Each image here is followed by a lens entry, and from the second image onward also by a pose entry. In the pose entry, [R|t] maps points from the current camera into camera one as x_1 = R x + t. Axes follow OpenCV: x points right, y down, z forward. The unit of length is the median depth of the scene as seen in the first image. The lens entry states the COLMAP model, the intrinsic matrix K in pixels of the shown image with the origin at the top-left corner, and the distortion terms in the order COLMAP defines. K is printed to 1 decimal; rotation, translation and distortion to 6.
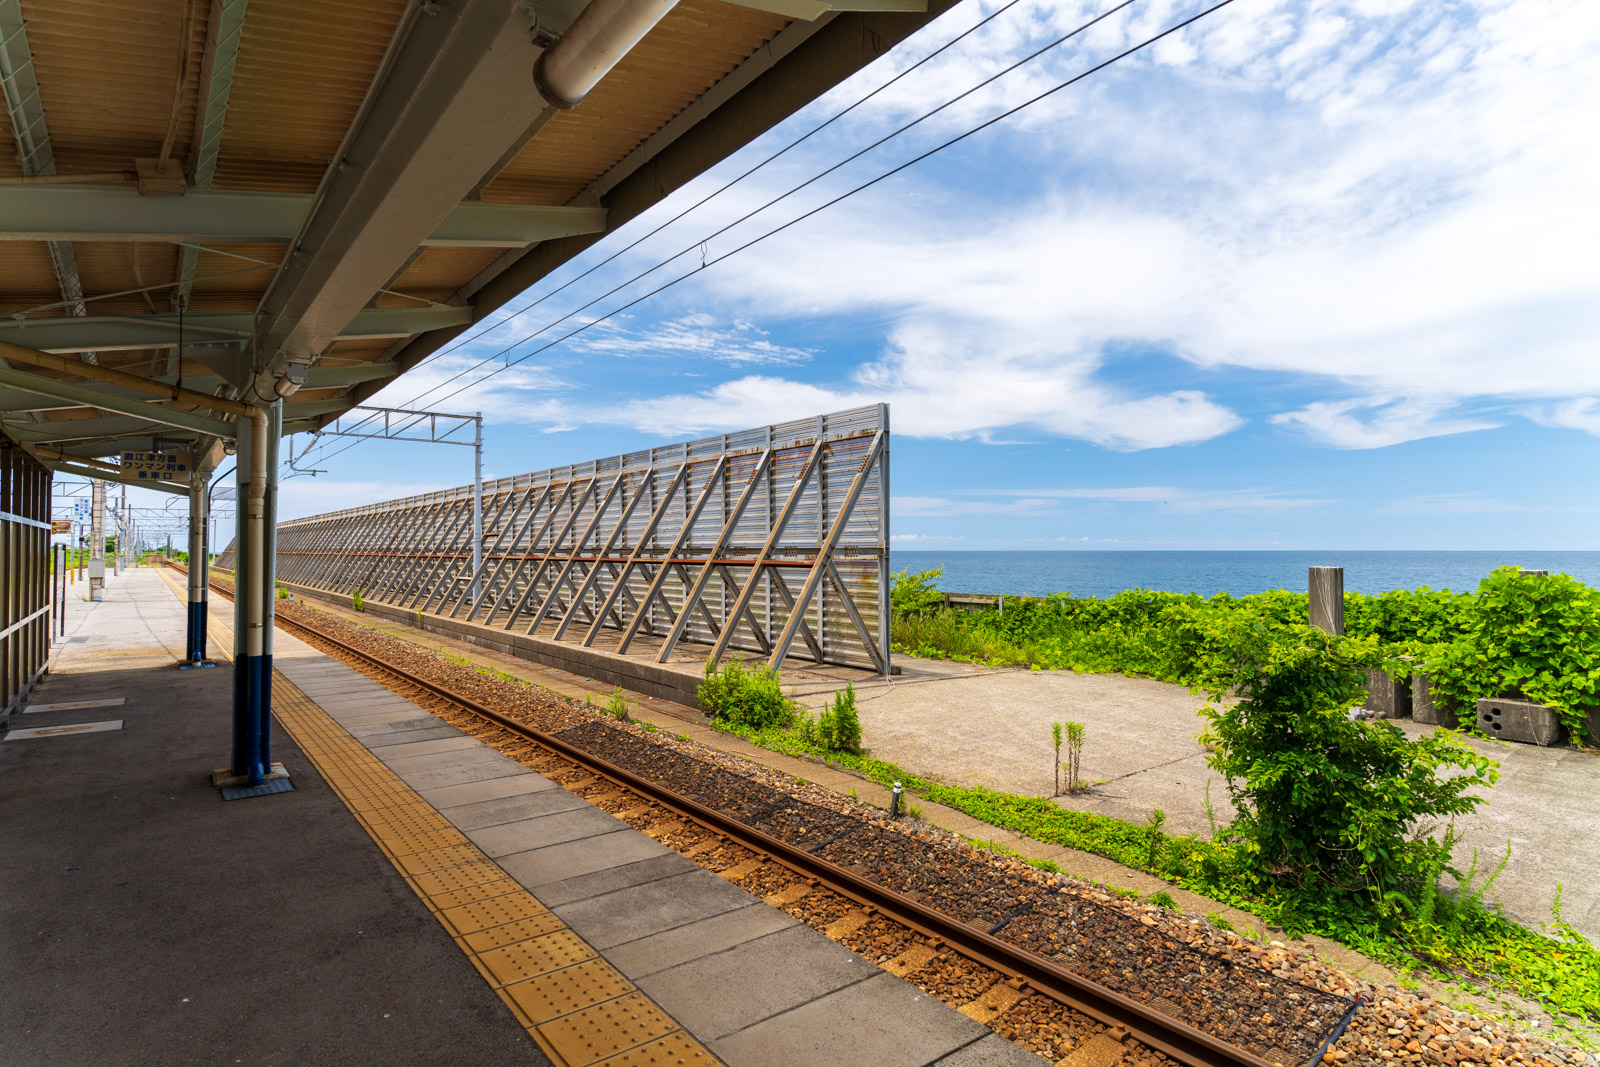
lens RADIAL K [[843.7, 0, 800.0], [0, 843.7, 533.5], [0, 0, 1]] dist [0.000018, -0.000461]
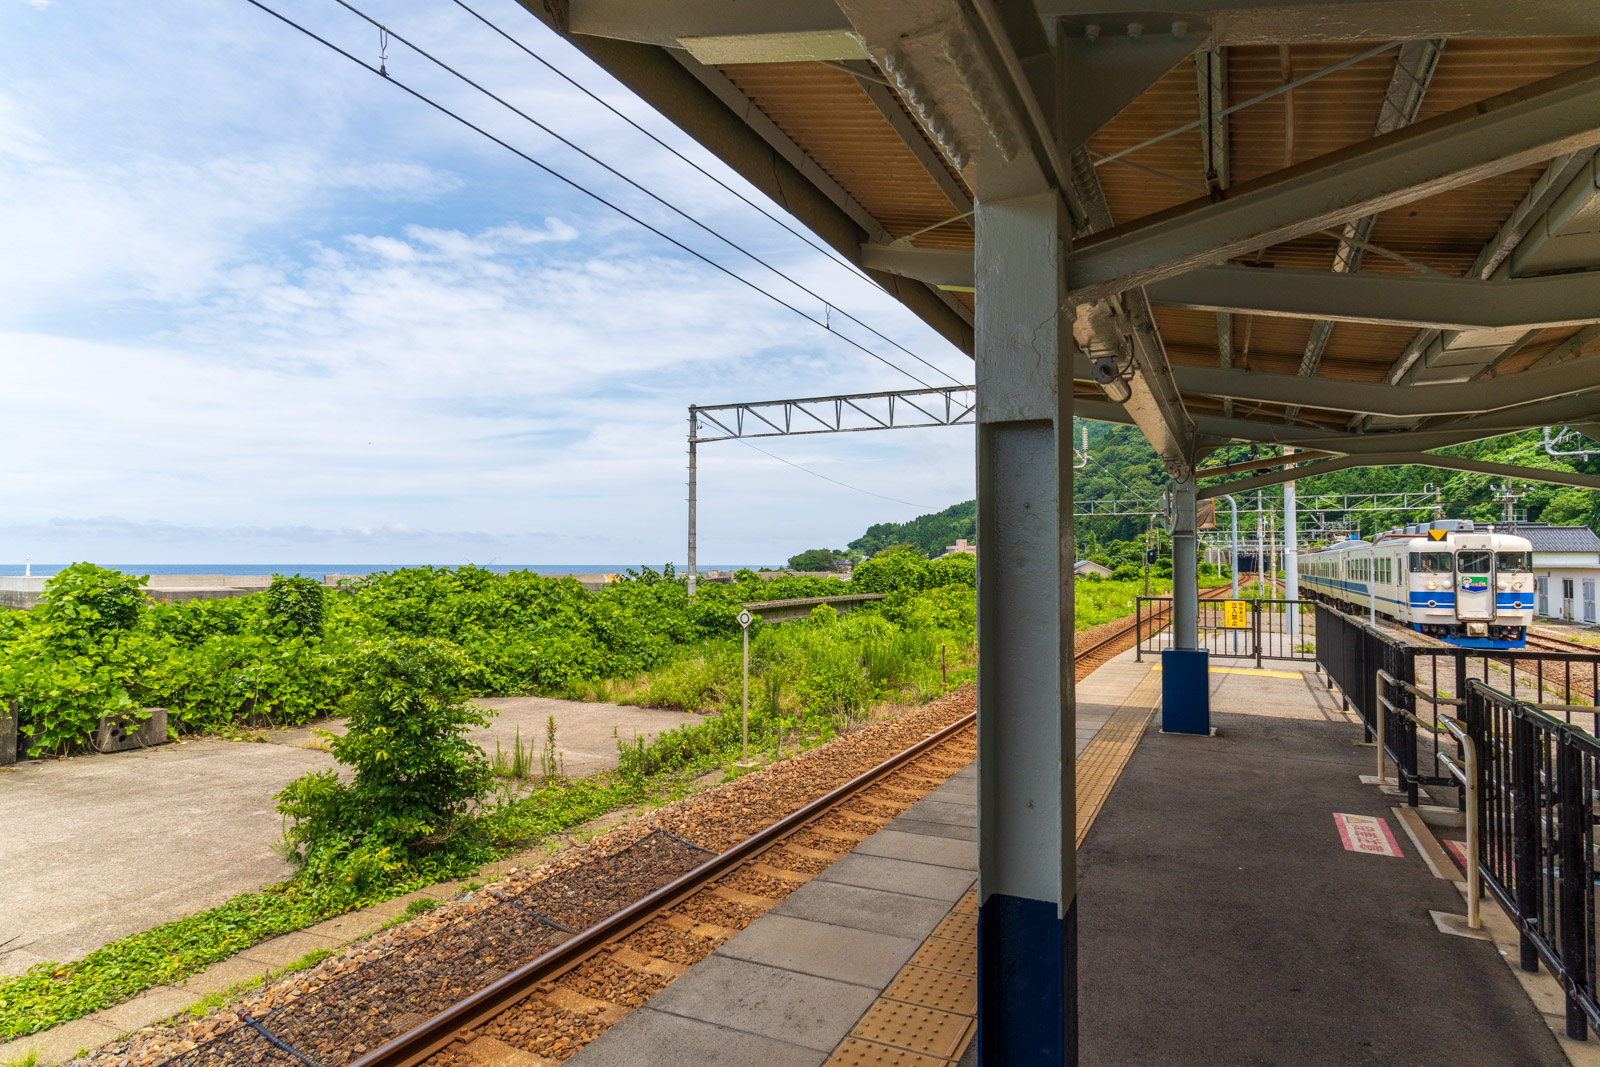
lens RADIAL K [[924.1, 0, 800.0], [0, 924.1, 533.5], [0, 0, 1]] dist [0.000241, 0.000103]
pose [[-0.452877, 0.032013, 0.890998, -1.172752], [-0.019857, 0.998745, -0.045977, 0.011078], [-0.891352, -0.038514, -0.451673, 1.553392]]
